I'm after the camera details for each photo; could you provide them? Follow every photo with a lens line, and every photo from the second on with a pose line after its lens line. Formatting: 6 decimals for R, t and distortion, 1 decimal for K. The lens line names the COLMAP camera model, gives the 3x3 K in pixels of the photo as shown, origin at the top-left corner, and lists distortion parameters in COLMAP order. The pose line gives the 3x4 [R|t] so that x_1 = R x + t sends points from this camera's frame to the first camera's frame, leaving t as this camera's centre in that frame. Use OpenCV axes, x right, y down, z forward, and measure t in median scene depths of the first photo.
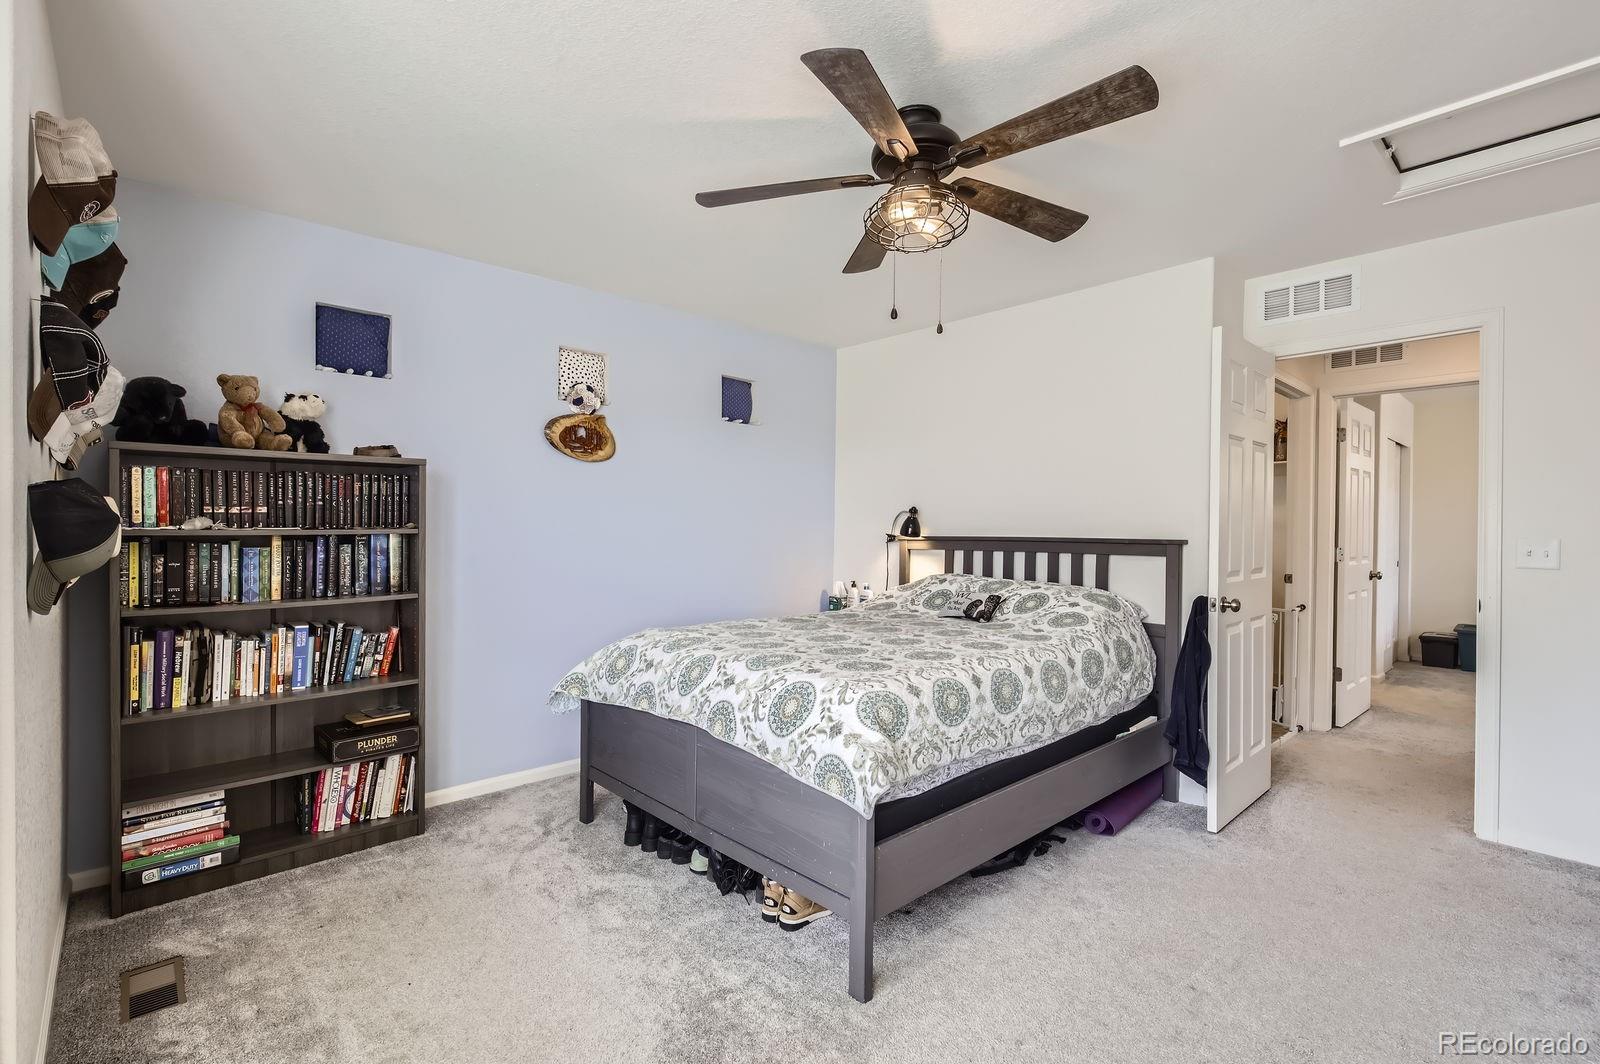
lens RADIAL K [[736.9, 0, 800.0], [0, 736.9, 532.0], [0, 0, 1]] dist [0.000141, 0.000038]
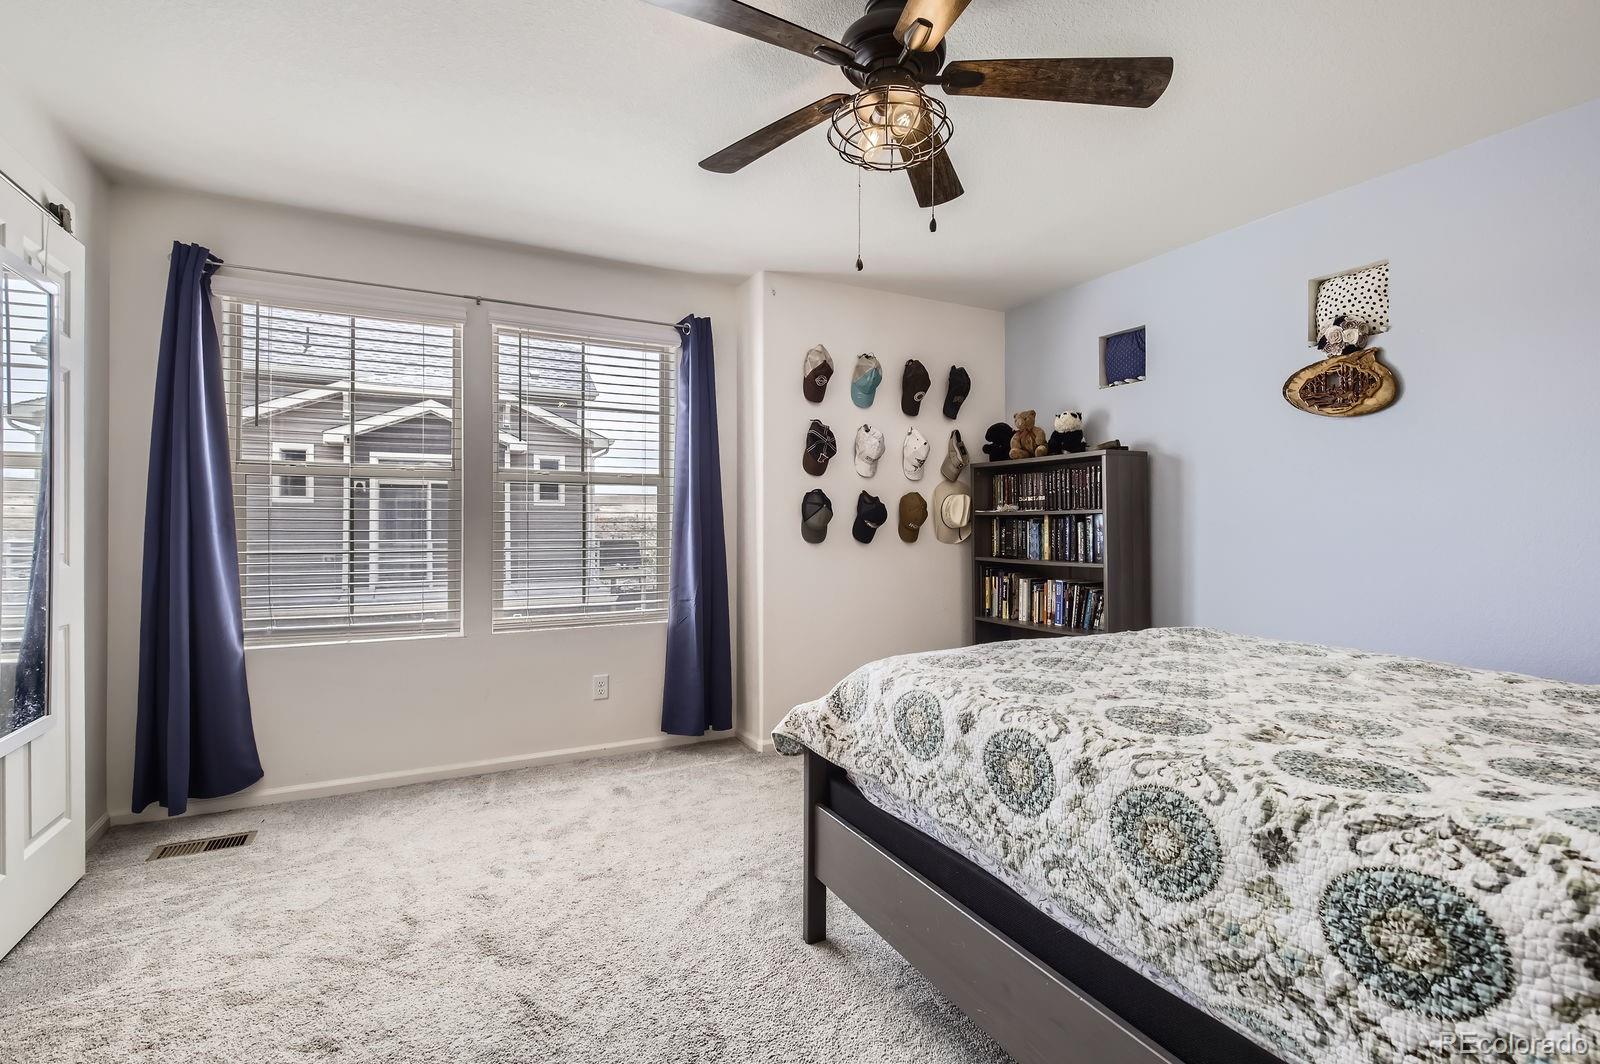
lens RADIAL K [[729.5, 0, 796.9], [0, 729.5, 525.0], [0, 0, 1]] dist [0.000714, -0.000155]
pose [[-0.266462, 0.001605, -0.963844, 0.807156], [-0.008257, 0.999958, 0.003948, 0.022660], [0.963810, 0.009011, -0.266437, 0.914949]]
